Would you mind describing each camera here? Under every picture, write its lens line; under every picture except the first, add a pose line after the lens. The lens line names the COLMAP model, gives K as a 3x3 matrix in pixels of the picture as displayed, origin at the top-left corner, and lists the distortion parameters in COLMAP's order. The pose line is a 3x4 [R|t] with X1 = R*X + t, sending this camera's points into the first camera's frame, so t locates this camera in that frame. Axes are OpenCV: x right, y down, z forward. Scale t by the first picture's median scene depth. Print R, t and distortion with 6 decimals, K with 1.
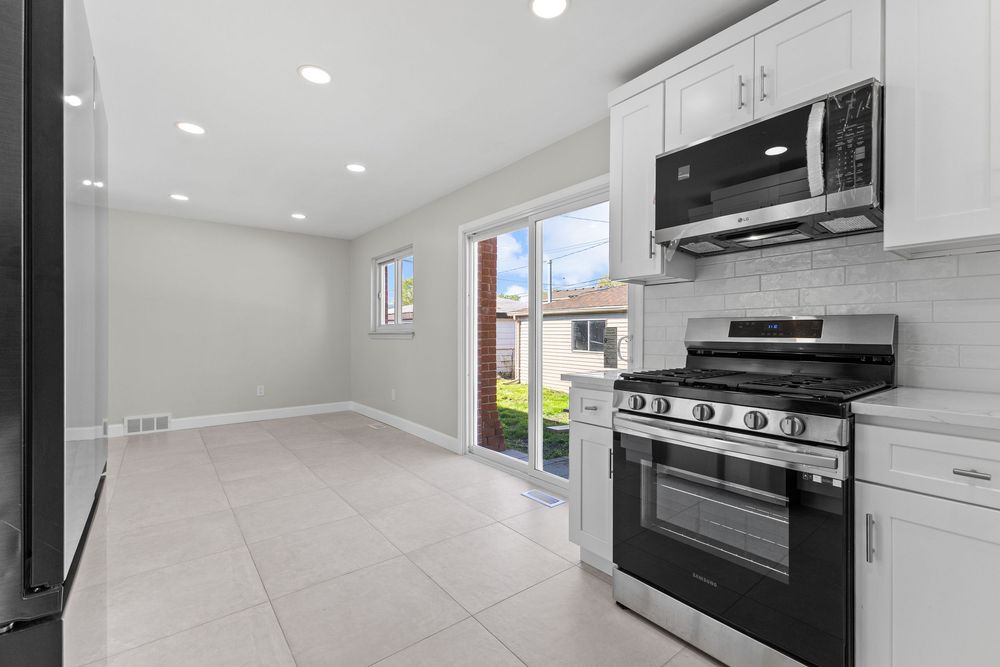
lens RADIAL K [[432.4, 0, 501.9], [0, 432.4, 335.9], [0, 0, 1]] dist [0.010567, -0.002400]
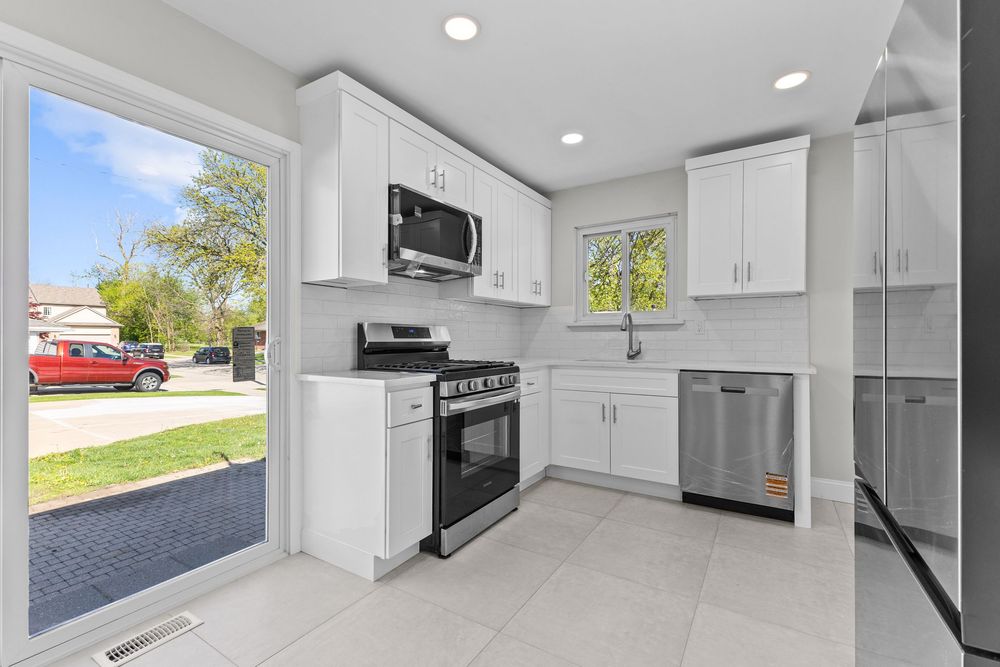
lens RADIAL K [[432.4, 0, 496.5], [0, 432.4, 337.9], [0, 0, 1]] dist [0.010567, -0.002400]
pose [[-0.327972, -0.002856, 0.944683, -0.339473], [0.005468, 0.999973, 0.004921, -0.001395], [-0.944672, 0.006779, -0.327947, 0.462760]]
